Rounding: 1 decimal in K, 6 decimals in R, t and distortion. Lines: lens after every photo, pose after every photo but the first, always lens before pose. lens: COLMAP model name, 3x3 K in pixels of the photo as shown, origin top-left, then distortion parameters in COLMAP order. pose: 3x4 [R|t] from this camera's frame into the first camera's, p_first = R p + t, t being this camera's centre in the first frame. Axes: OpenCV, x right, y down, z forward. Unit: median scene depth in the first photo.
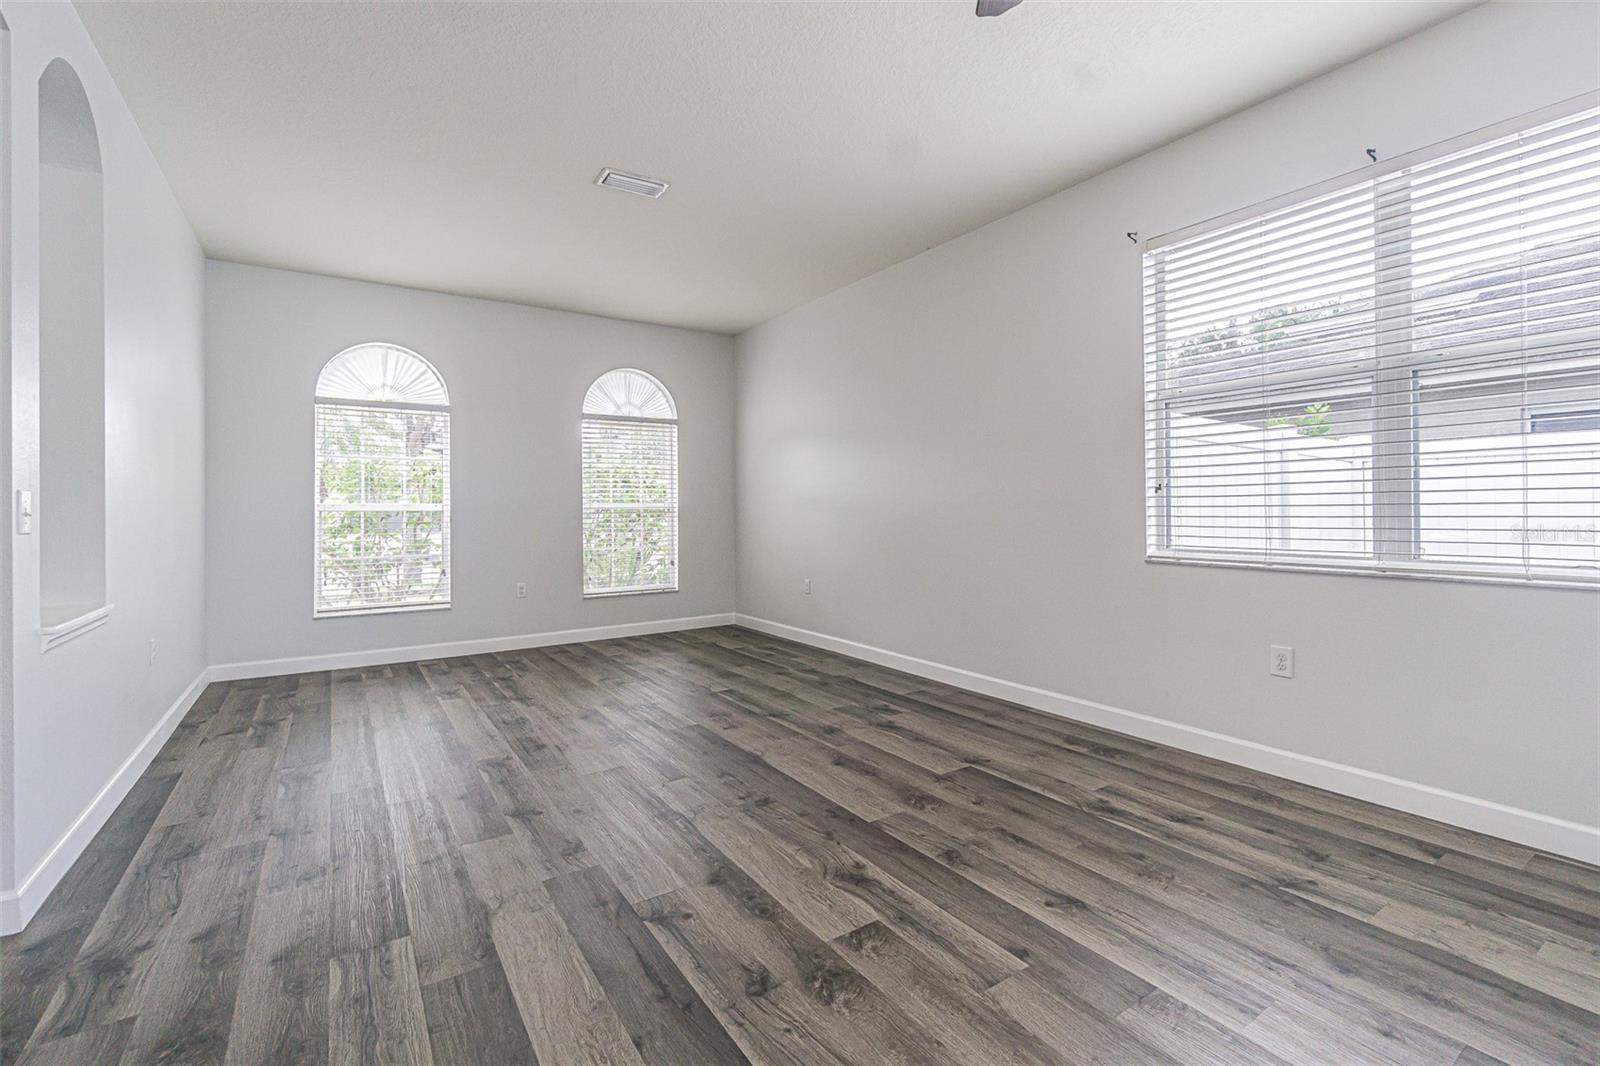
lens RADIAL K [[692.4, 0, 797.0], [0, 692.4, 540.4], [0, 0, 1]] dist [-0.005081, -0.000213]
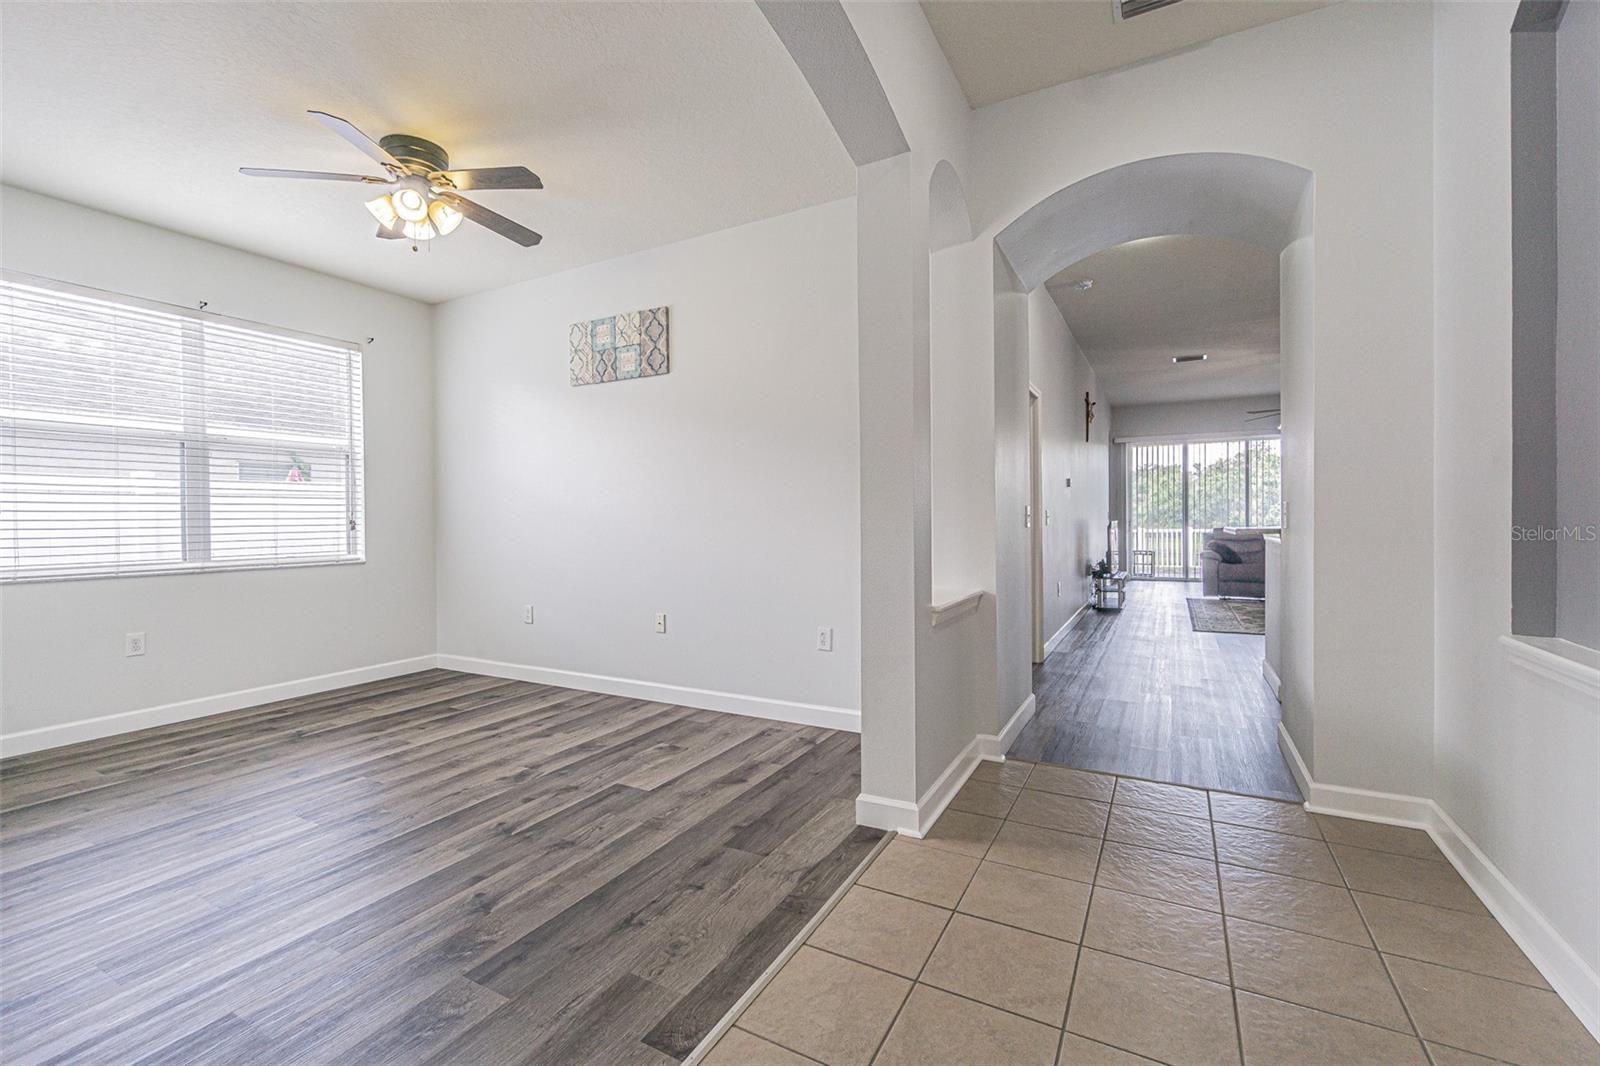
lens RADIAL K [[687.2, 0, 791.2], [0, 687.2, 515.7], [0, 0, 1]] dist [-0.009261, 0.000083]
pose [[-0.459948, 0.016188, 0.887798, -1.122707], [0.050486, 0.998693, 0.007946, -0.020594], [-0.886509, 0.048476, -0.460165, 0.490240]]
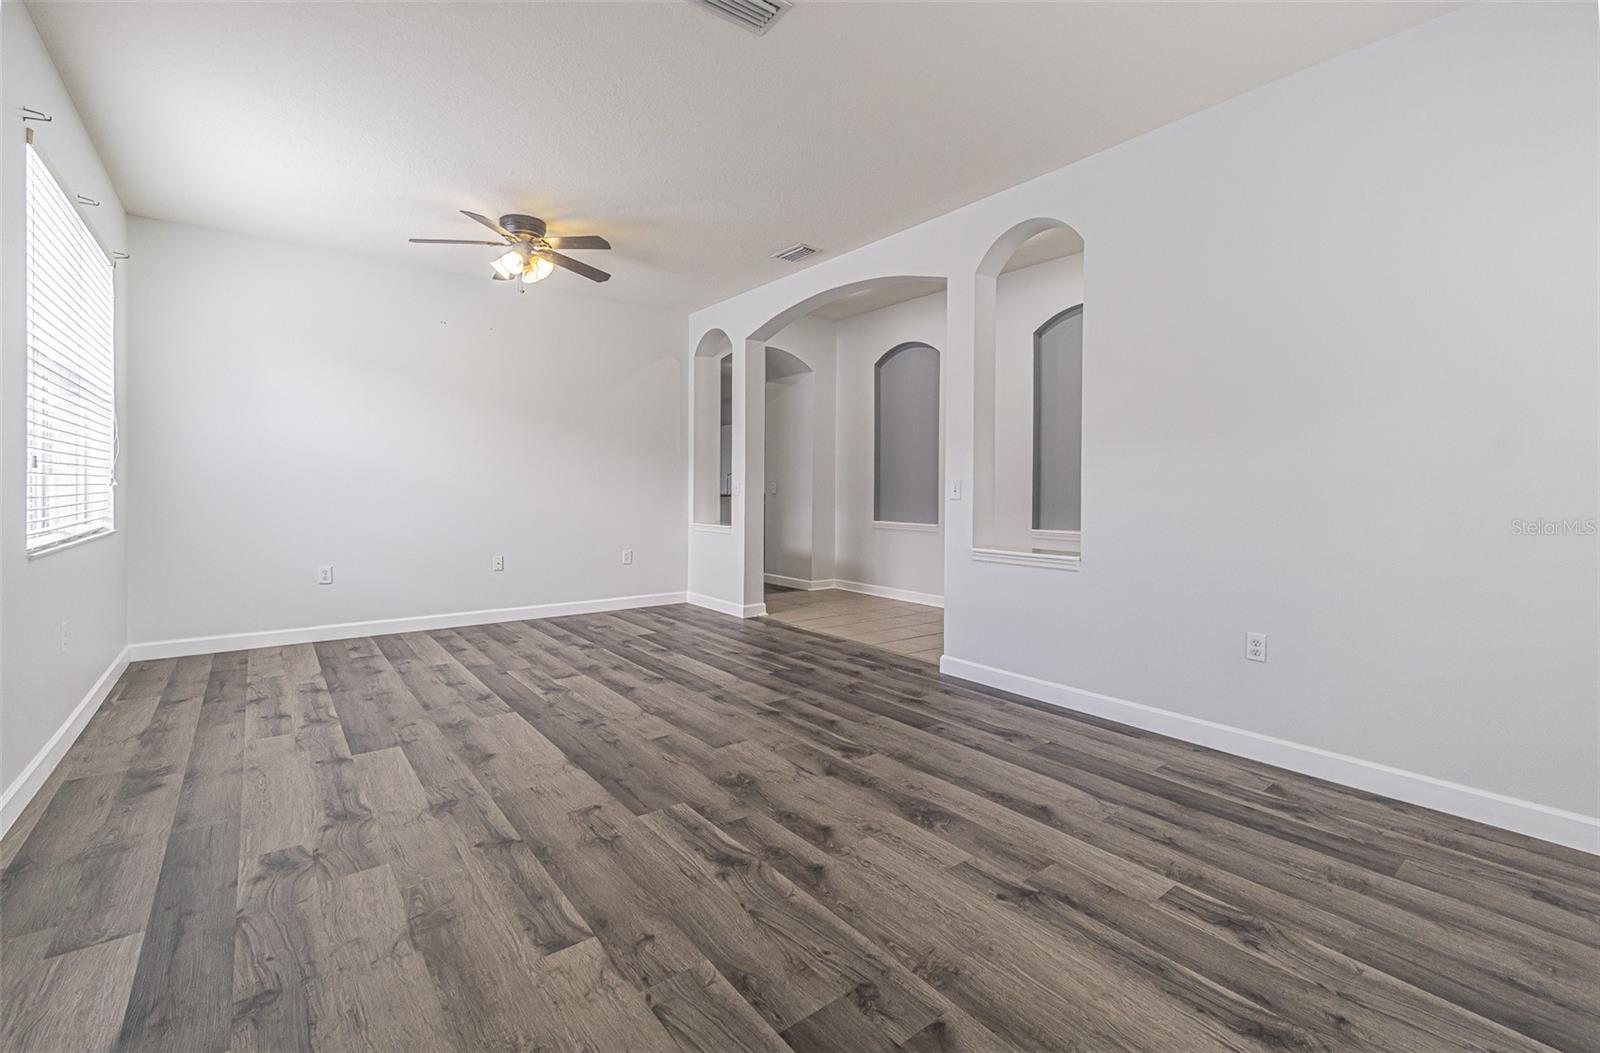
lens RADIAL K [[703.9, 0, 795.5], [0, 703.9, 489.5], [0, 0, 1]] dist [-0.002651, -0.000508]
pose [[-0.997386, 0.001436, -0.072246, -0.327504], [-0.001763, 0.999021, 0.044195, -0.097347], [0.072239, 0.044207, -0.996407, 2.228927]]
